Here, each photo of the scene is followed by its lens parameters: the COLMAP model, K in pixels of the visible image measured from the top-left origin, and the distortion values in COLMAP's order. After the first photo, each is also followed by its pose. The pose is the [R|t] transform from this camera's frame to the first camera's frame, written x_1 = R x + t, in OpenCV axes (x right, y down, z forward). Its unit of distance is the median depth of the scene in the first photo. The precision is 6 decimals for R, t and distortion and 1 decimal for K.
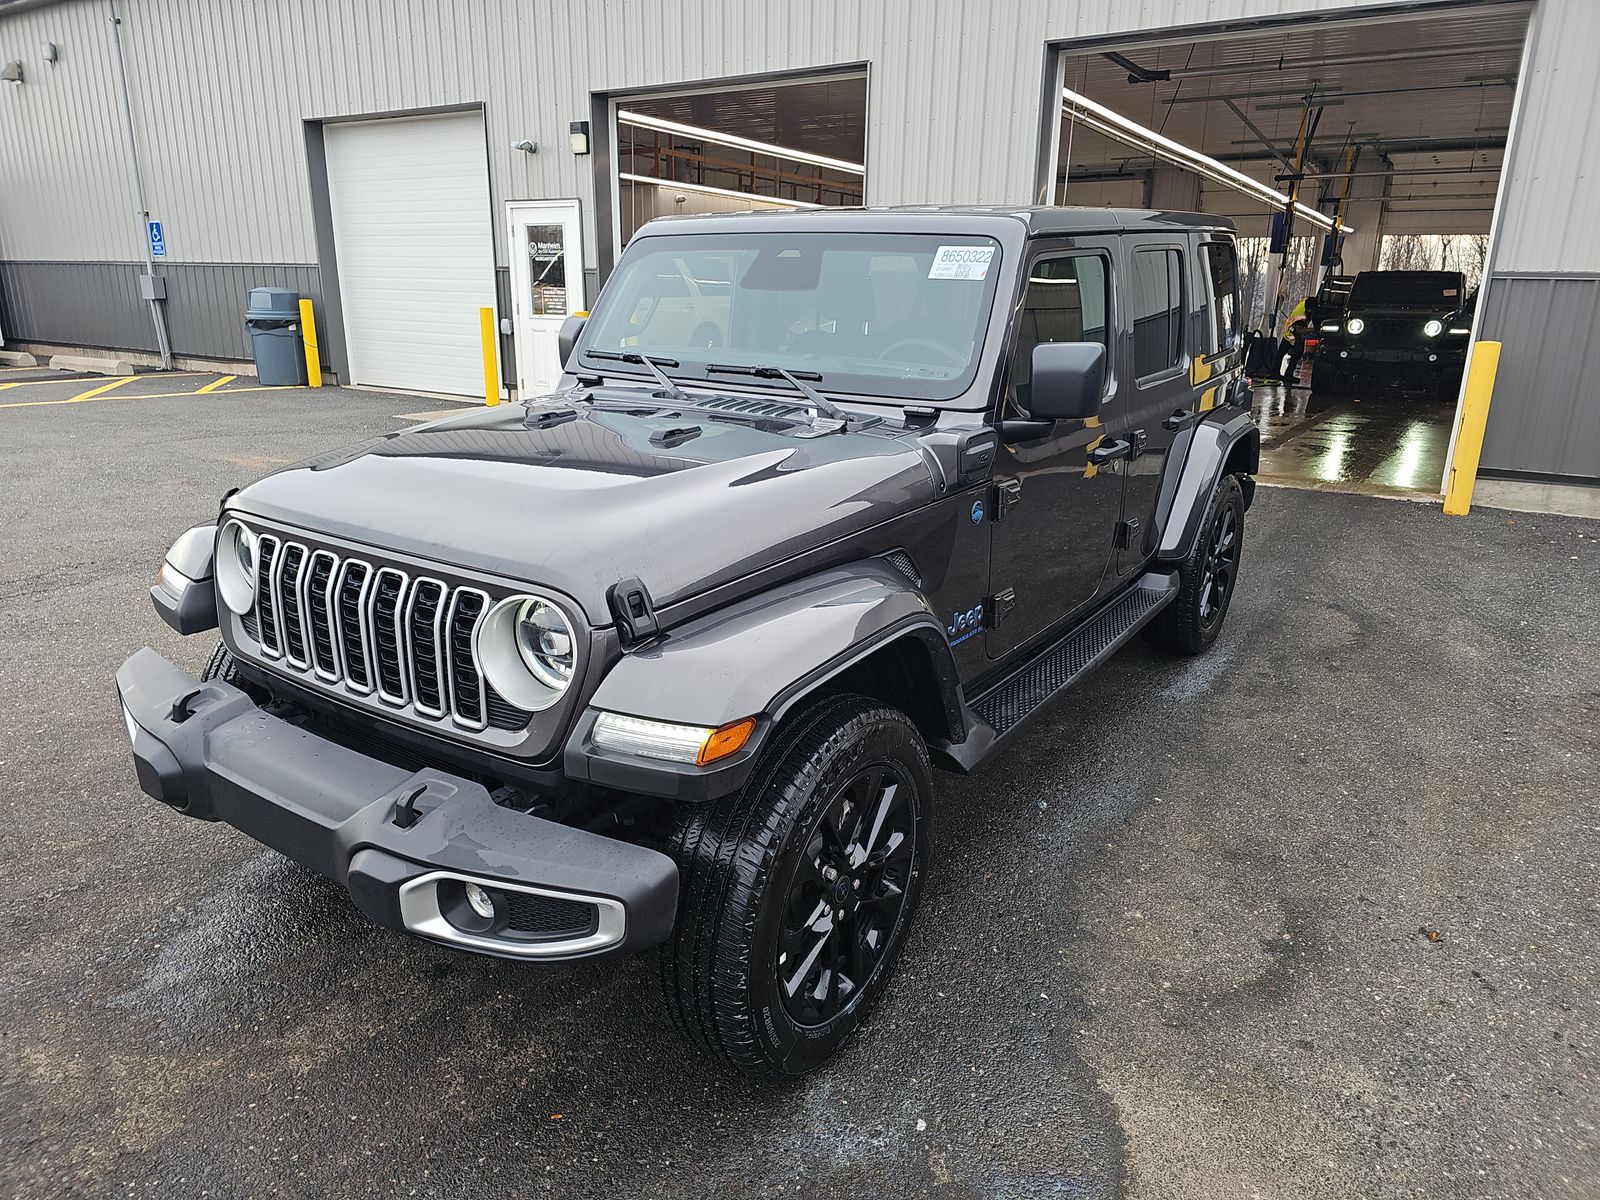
lens RADIAL K [[1050.5, 0, 800.0], [0, 1050.5, 600.0], [0, 0, 1]] dist [0.057780, -0.043625]
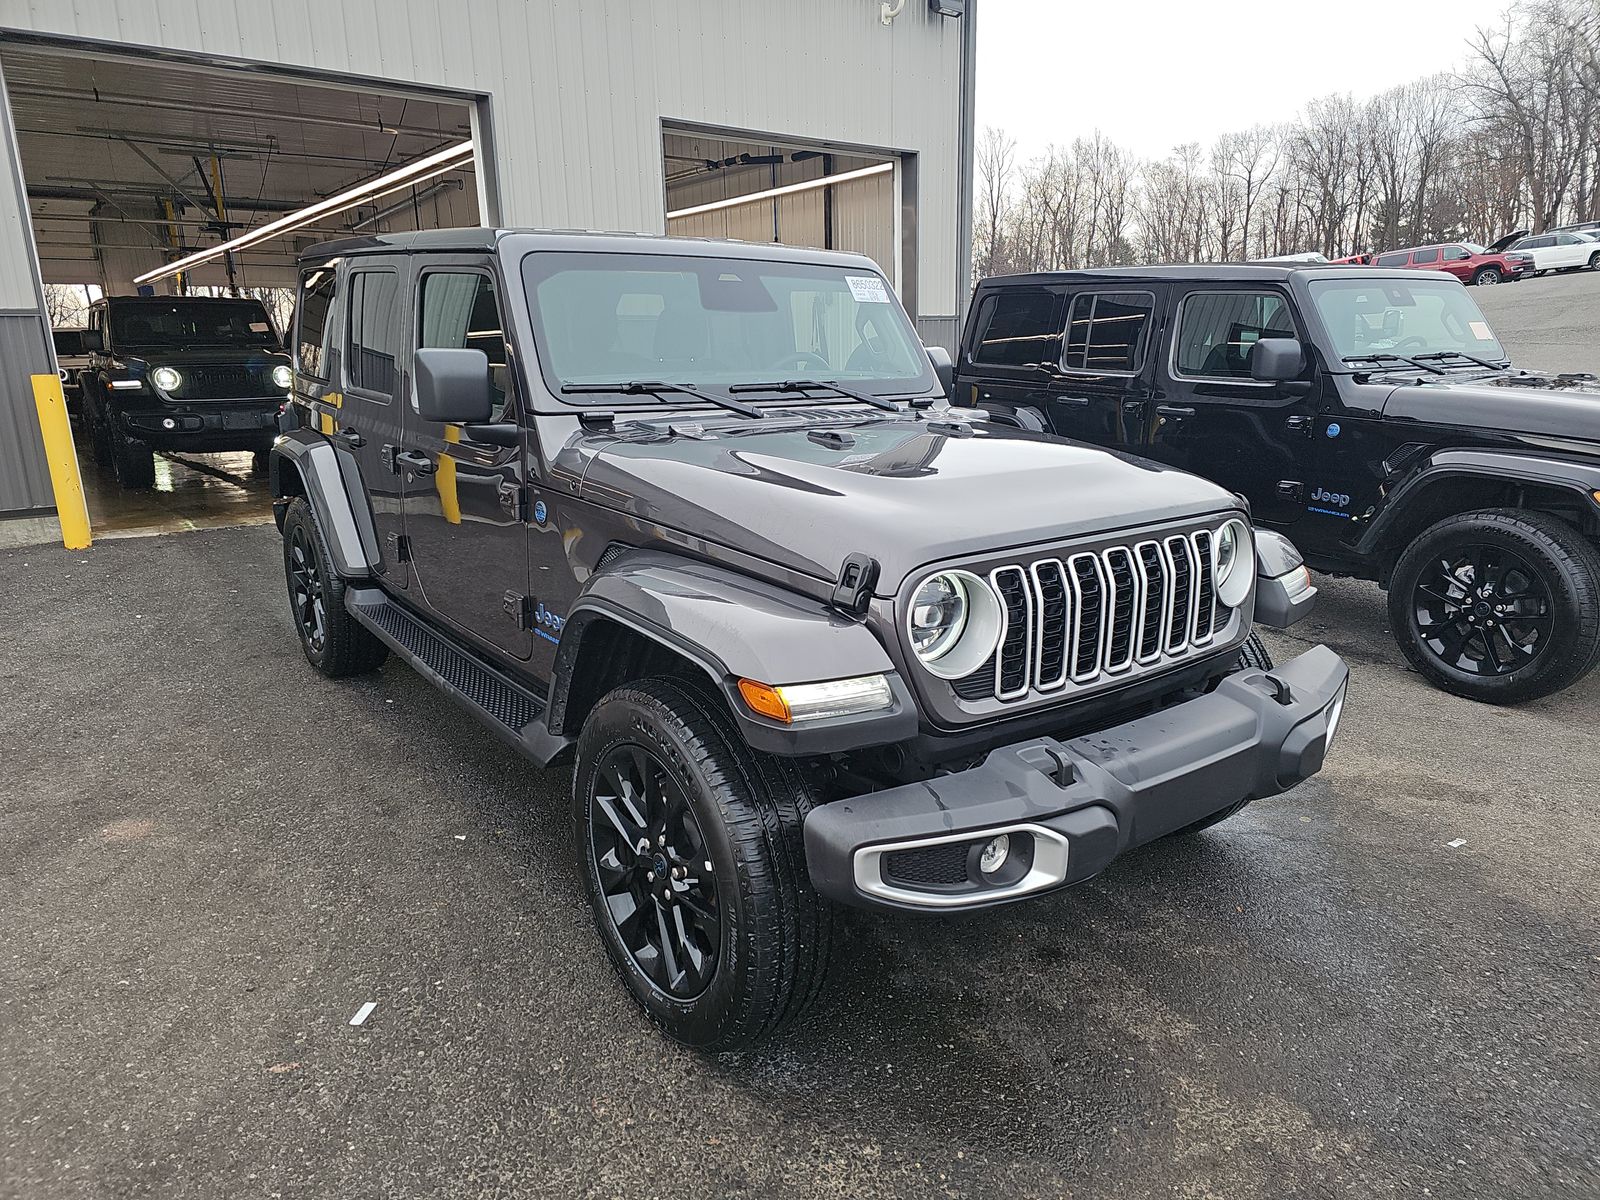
lens RADIAL K [[1050.5, 0, 800.0], [0, 1050.5, 600.0], [0, 0, 1]] dist [0.057780, -0.043625]
pose [[0.320165, -0.248685, 0.914139, -1.111714], [0.288181, 0.944769, 0.156086, -0.182844], [-0.902467, 0.213464, 0.374149, 0.661668]]
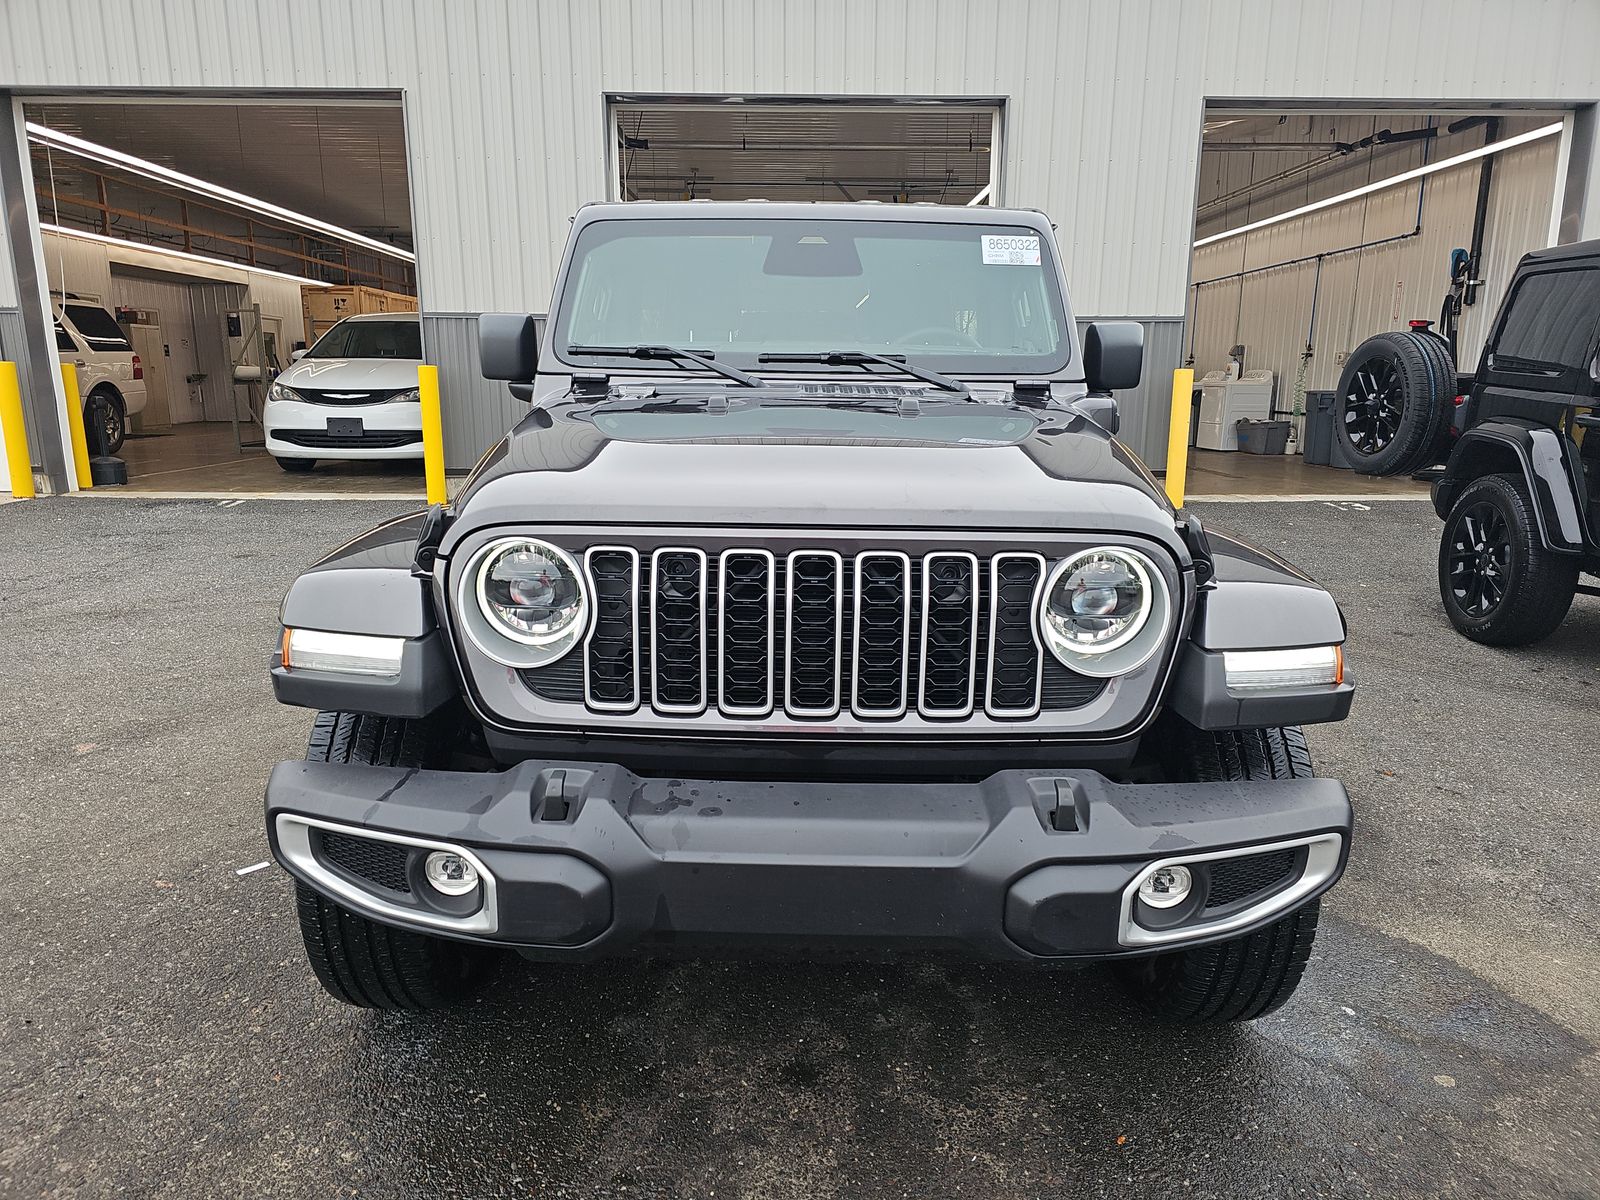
lens RADIAL K [[1050.5, 0, 800.0], [0, 1050.5, 600.0], [0, 0, 1]] dist [0.057780, -0.043625]
pose [[0.831454, -0.133900, 0.539217, -0.628184], [0.167943, 0.985695, -0.014191, 0.006010], [-0.529603, 0.102356, 0.842047, 0.249410]]
